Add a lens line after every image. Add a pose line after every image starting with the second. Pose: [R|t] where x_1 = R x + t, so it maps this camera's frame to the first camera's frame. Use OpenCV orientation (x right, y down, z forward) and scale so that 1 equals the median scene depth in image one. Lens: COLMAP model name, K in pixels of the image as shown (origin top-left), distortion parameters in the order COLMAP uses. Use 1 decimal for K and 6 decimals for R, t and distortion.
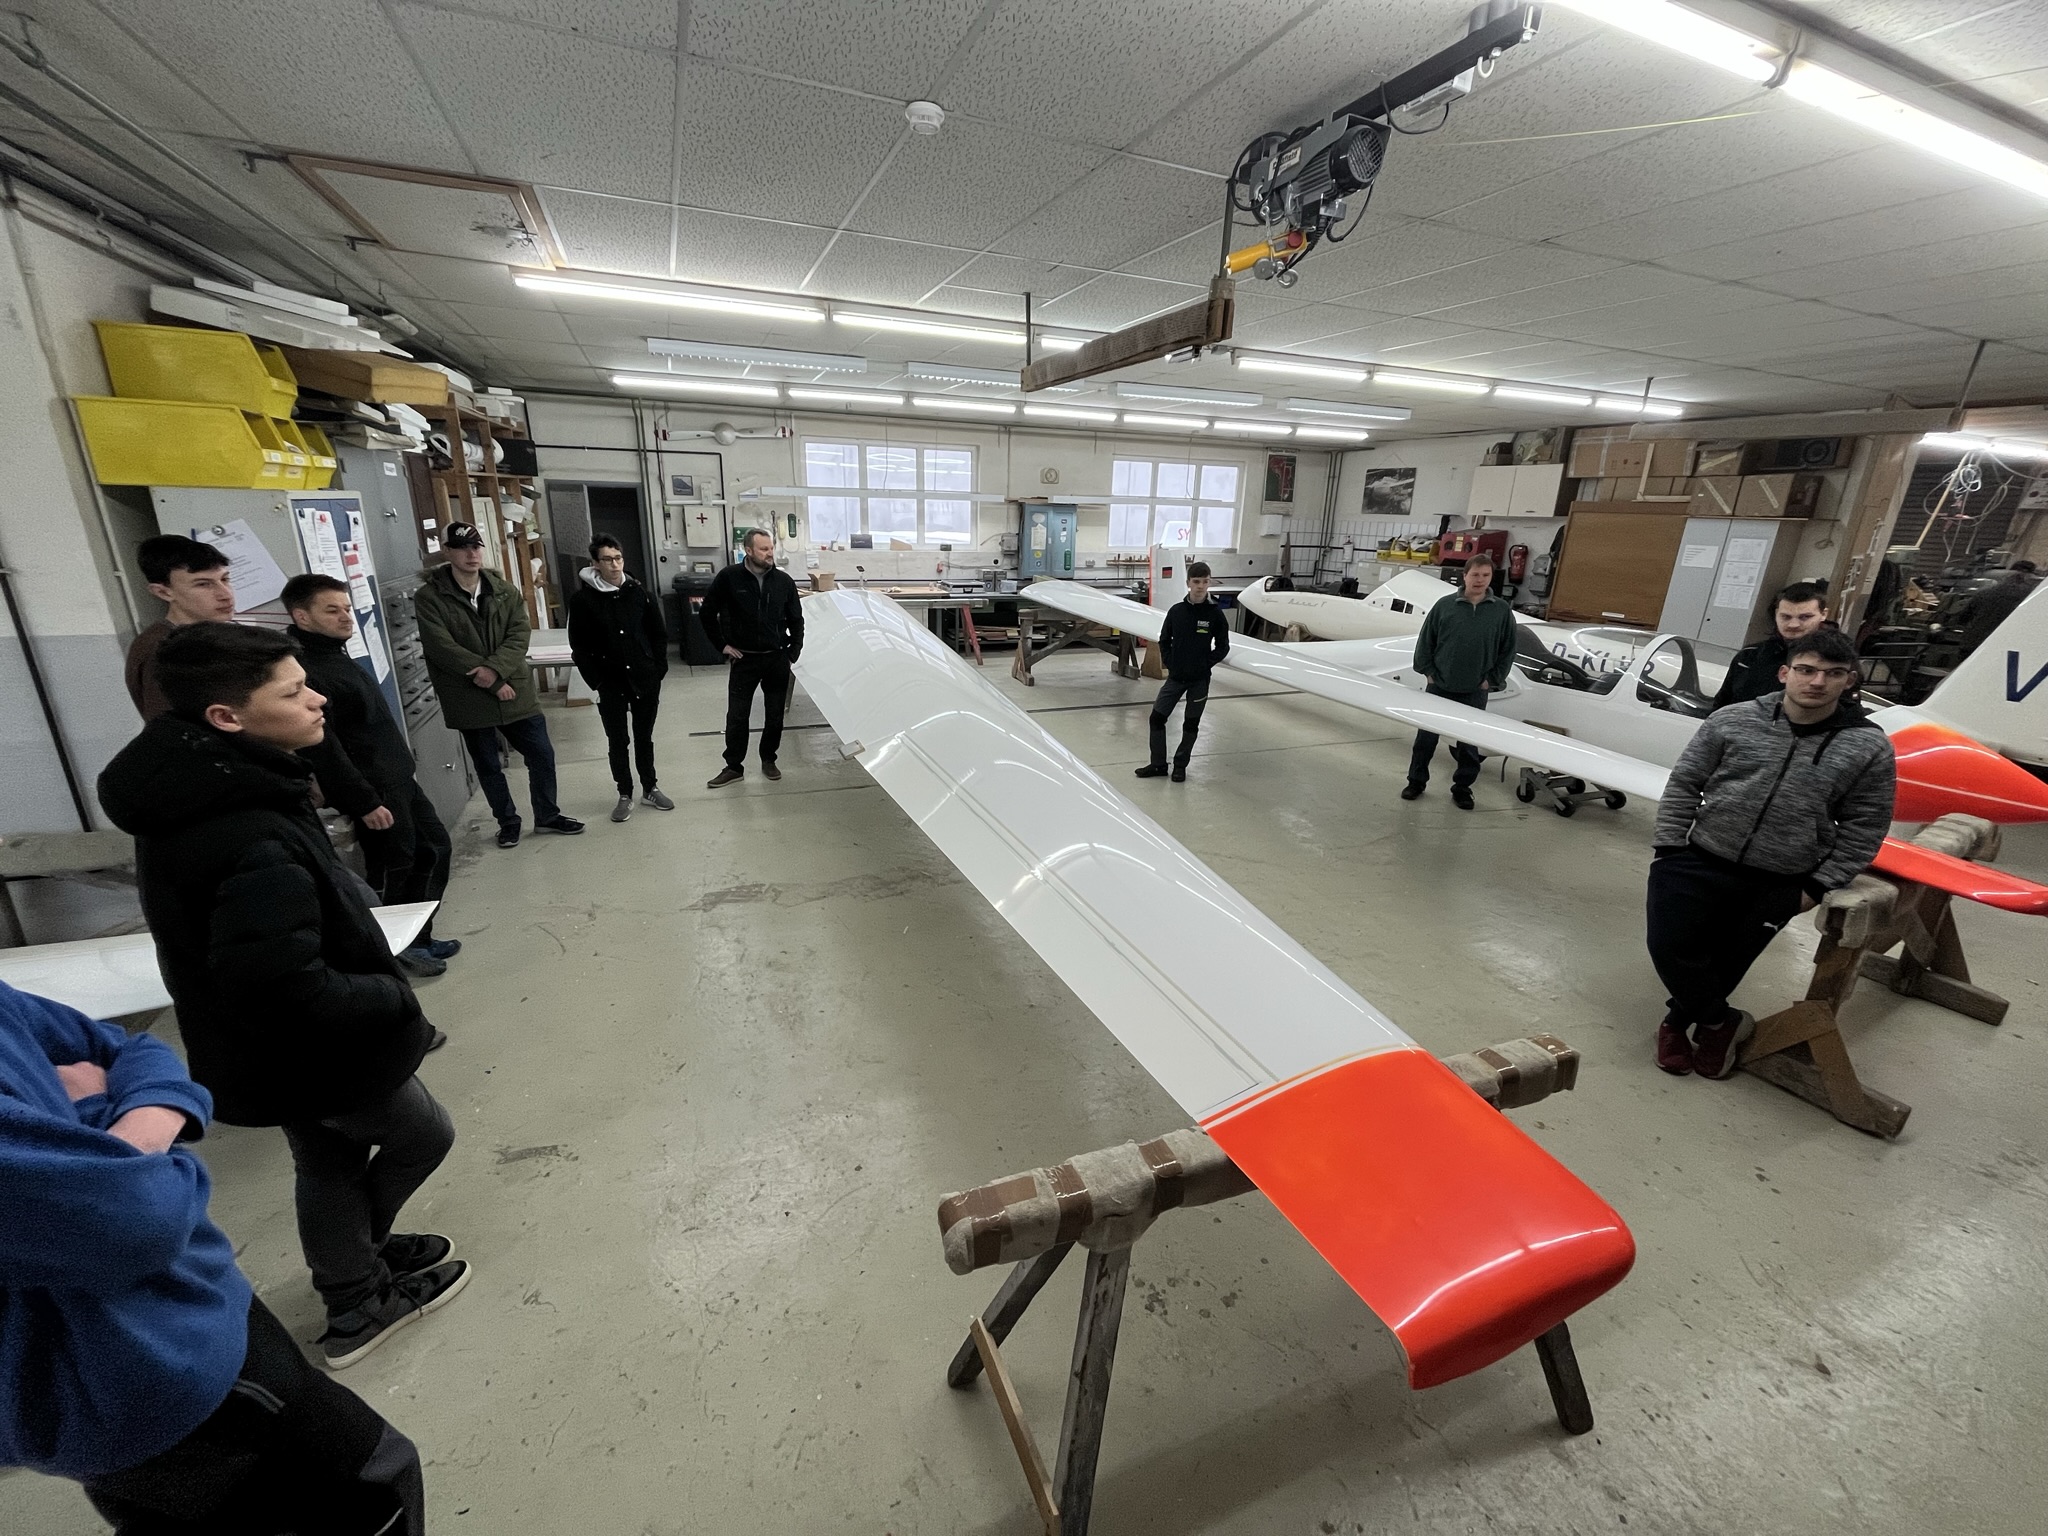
lens RADIAL K [[817.1, 0, 1024.0], [0, 817.1, 768.0], [0, 0, 1]] dist [-0.000502, -0.000032]
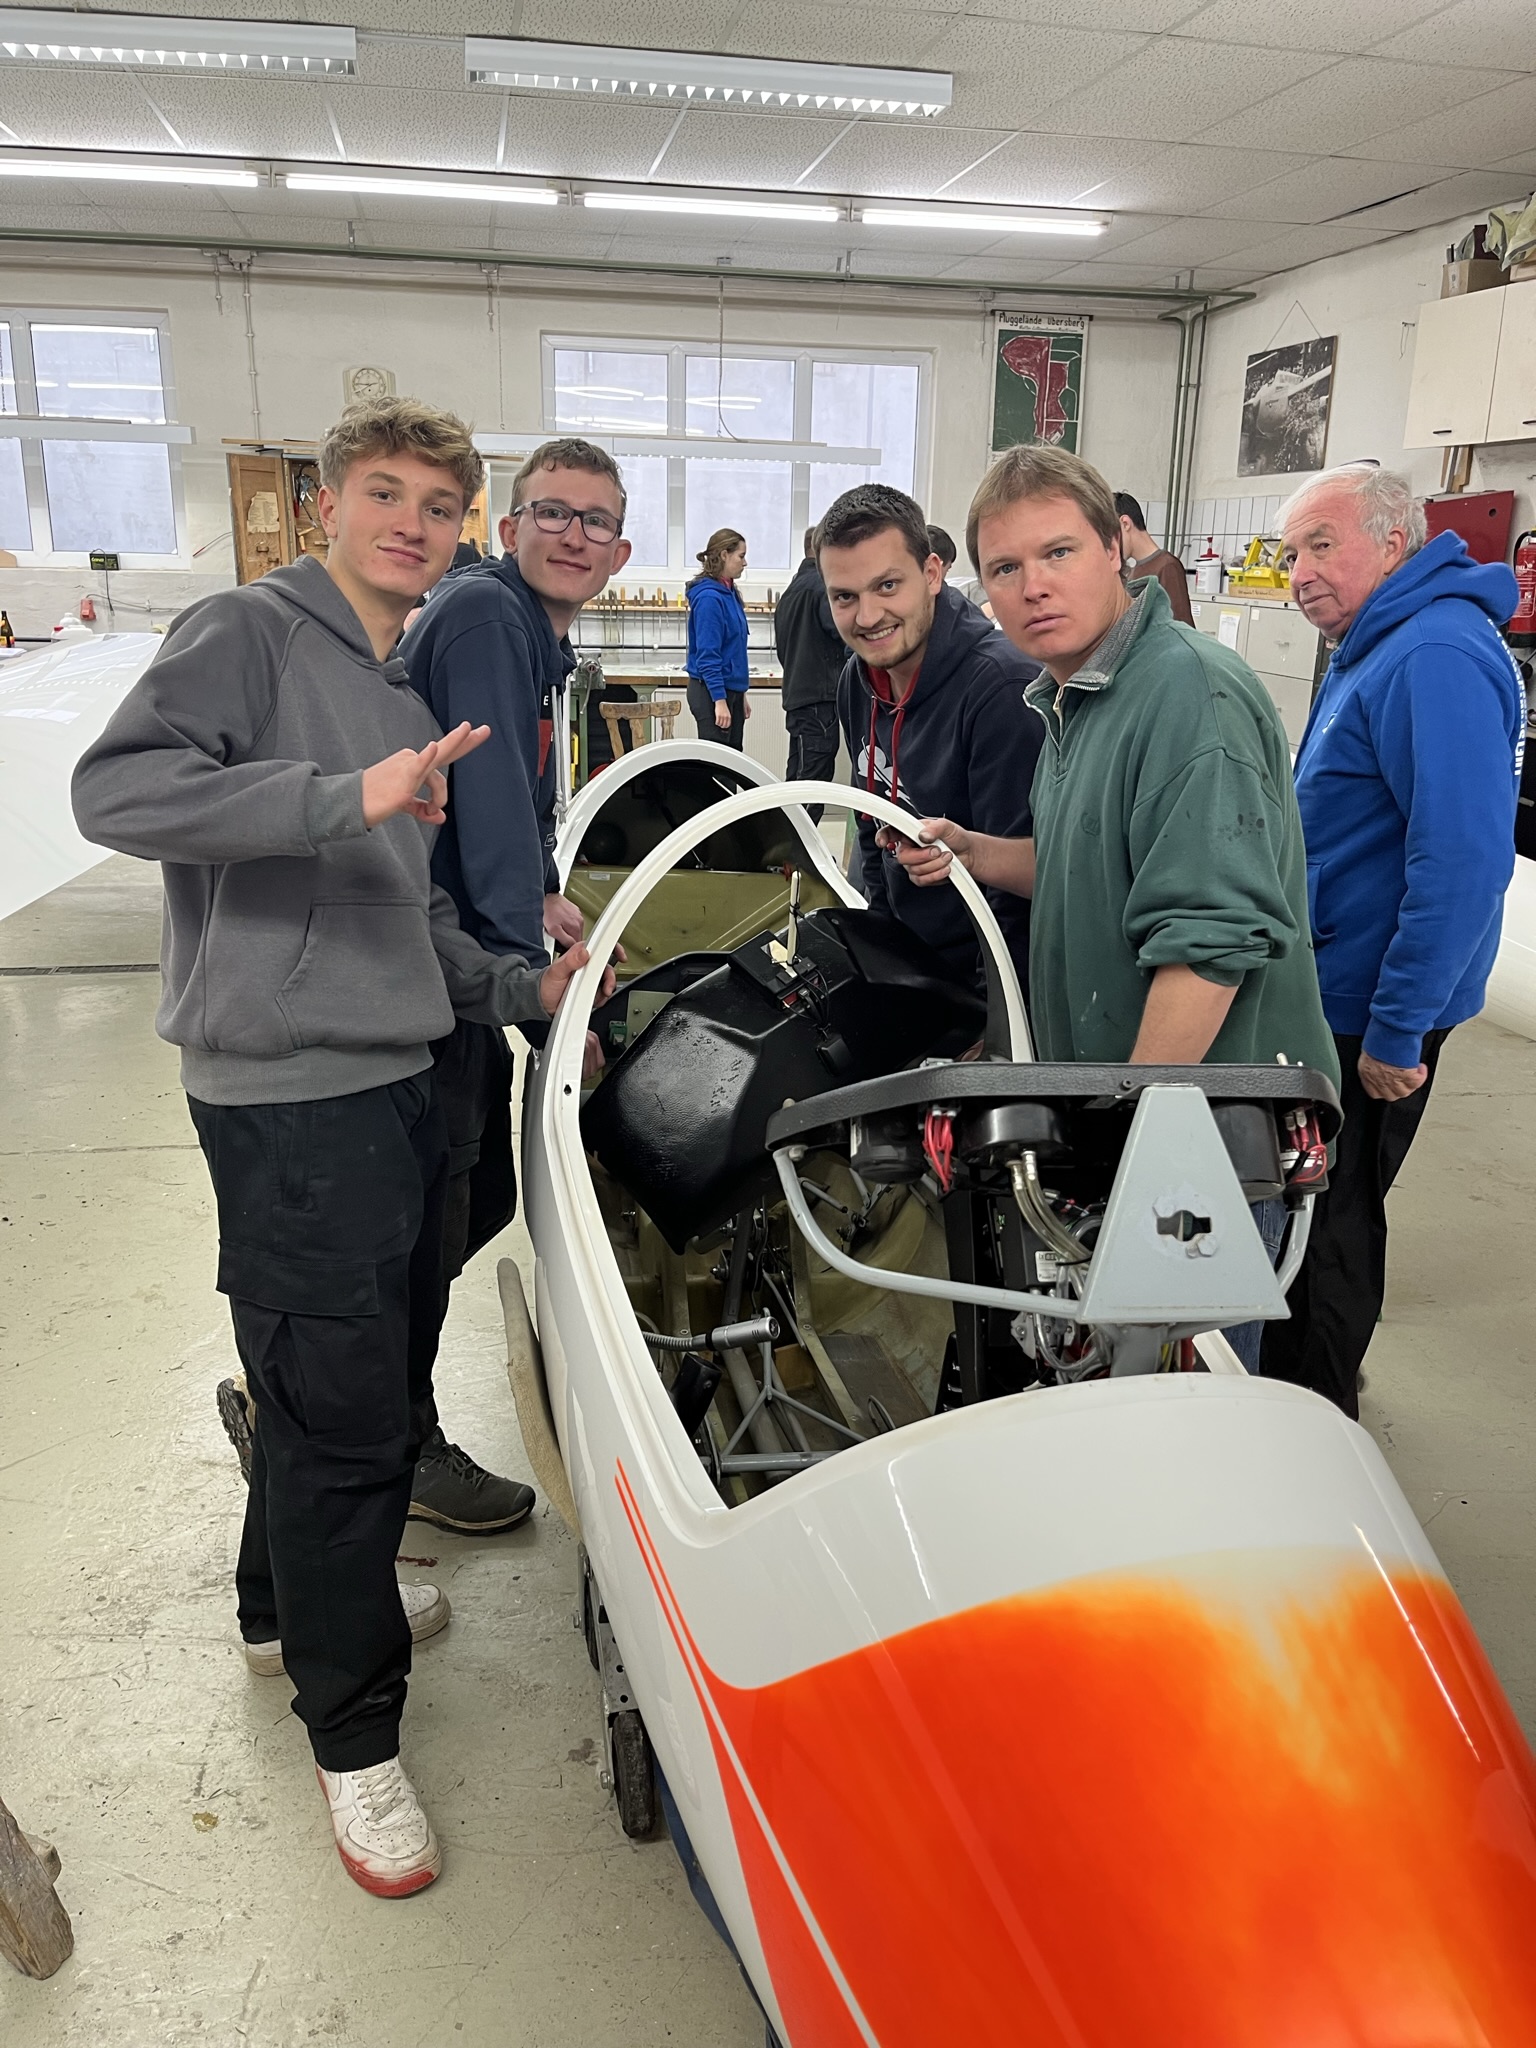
lens RADIAL K [[1577.6, 0, 768.0], [0, 1577.6, 1024.0], [0, 0, 1]] dist [0.012910, -0.003714]
pose [[0.980115, 0.048212, -0.192483, 0.365740], [-0.053458, 0.998324, -0.022156, -0.035889], [0.191092, 0.032006, 0.981050, 0.268480]]
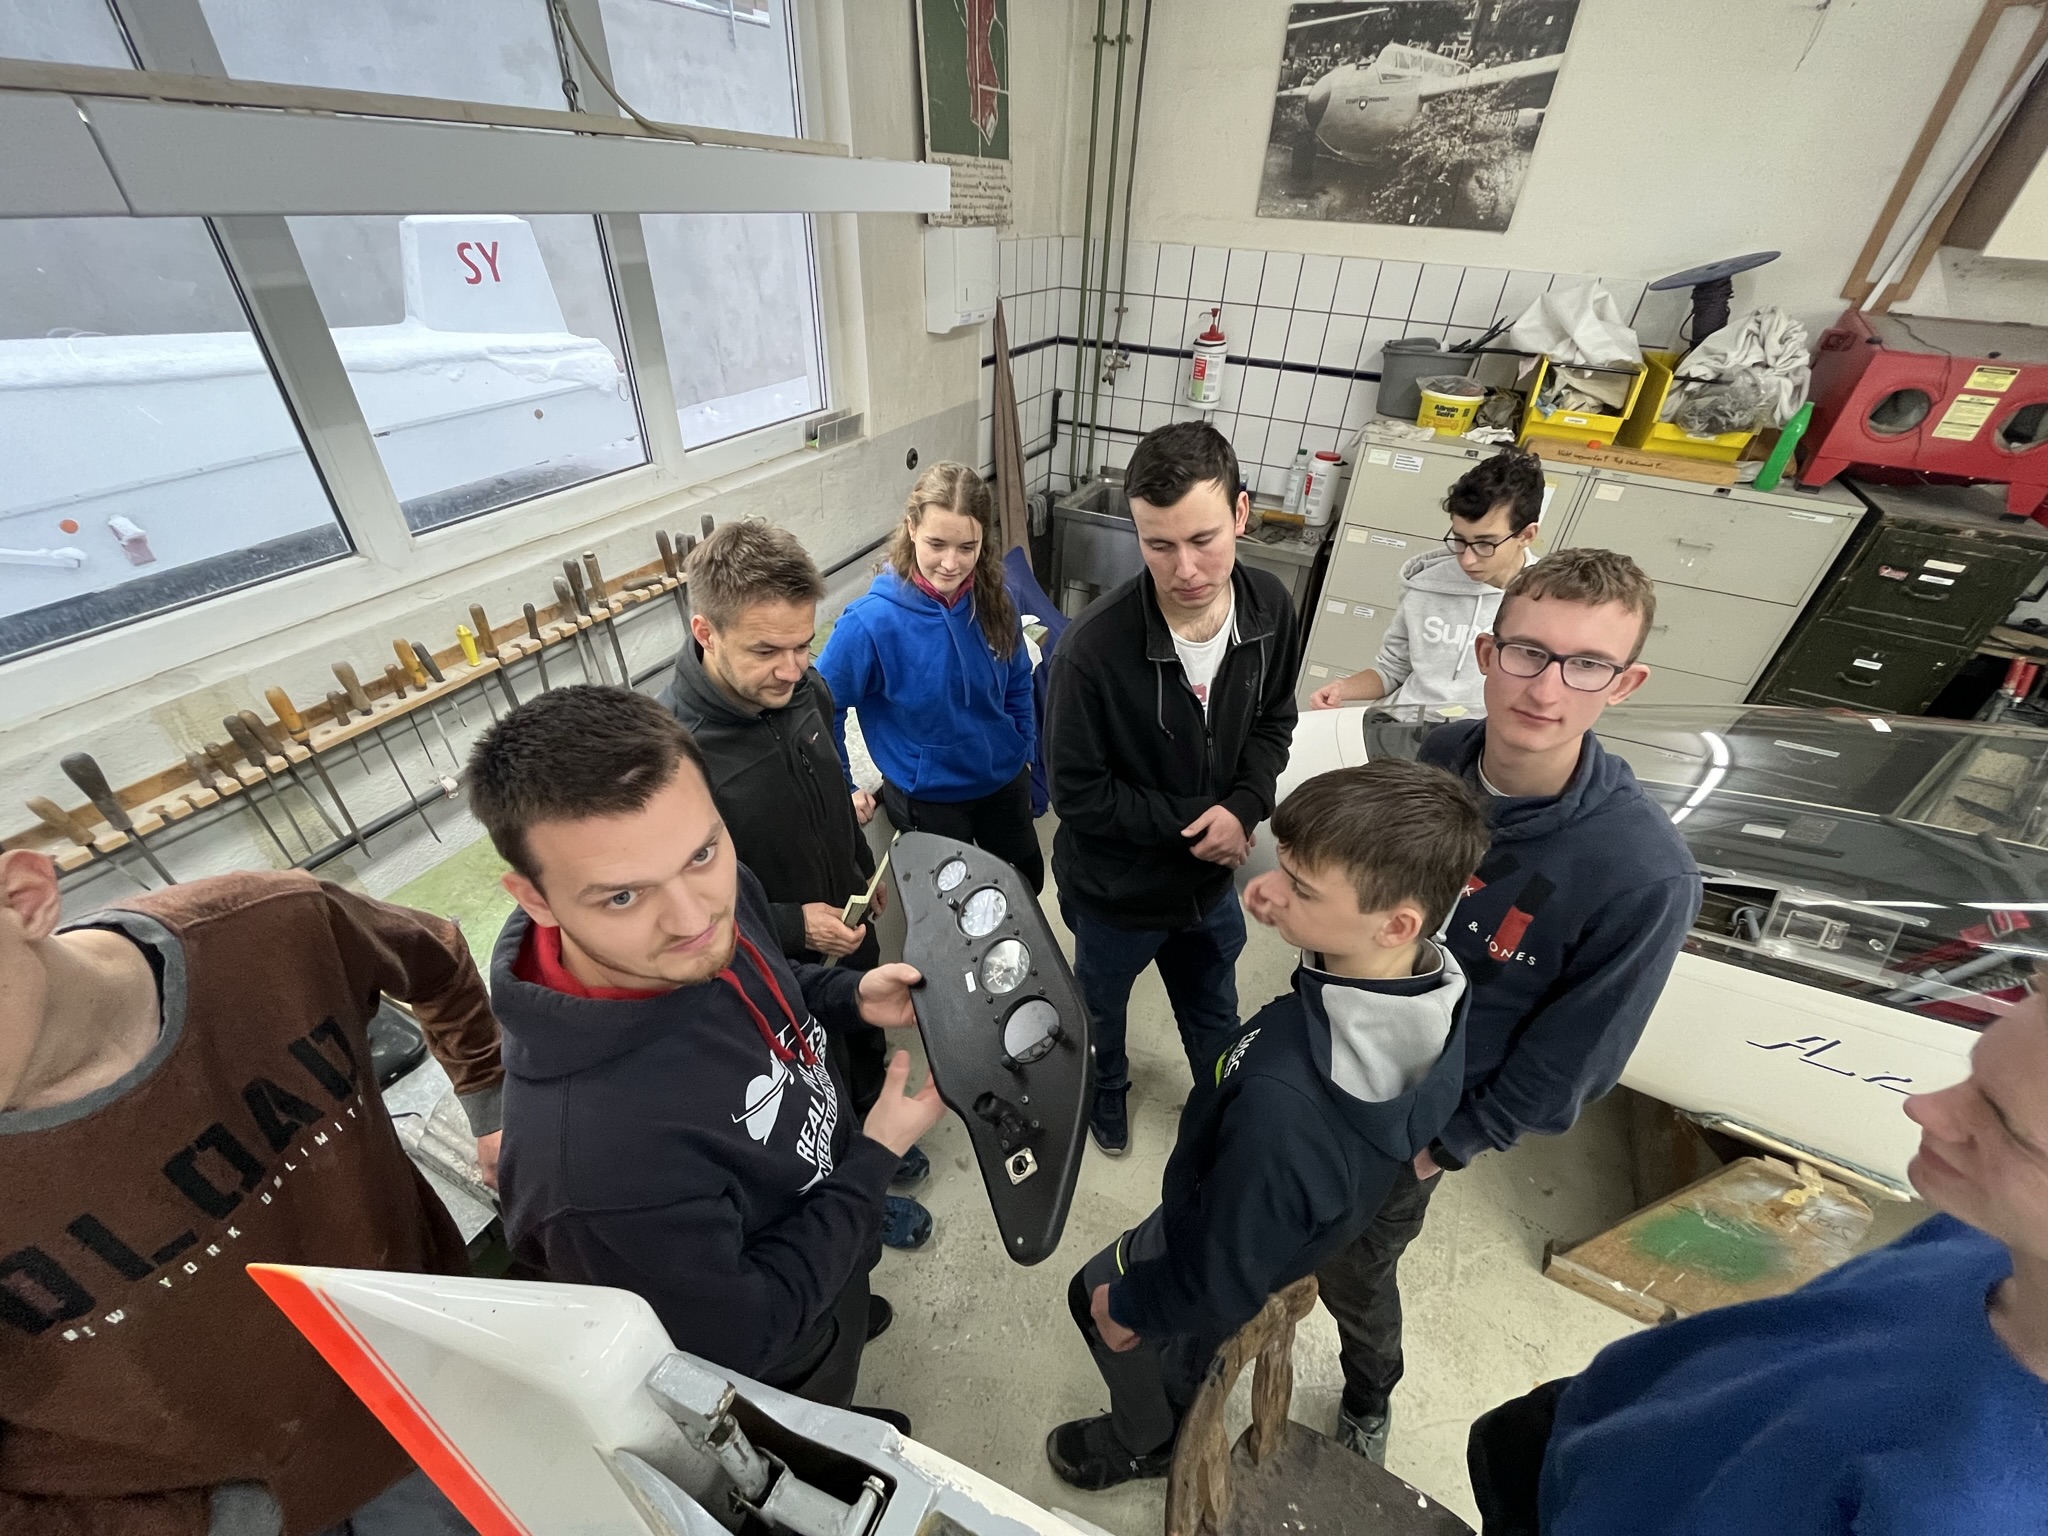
lens RADIAL K [[824.9, 0, 1026.7], [0, 824.9, 756.5], [0, 0, 1]] dist [-0.000439, -0.000036]
pose [[0.749209, -0.382793, 0.540514, 0.150537], [0.186098, 0.904862, 0.382875, -0.278384], [-0.635652, -0.186265, 0.749168, 0.843495]]
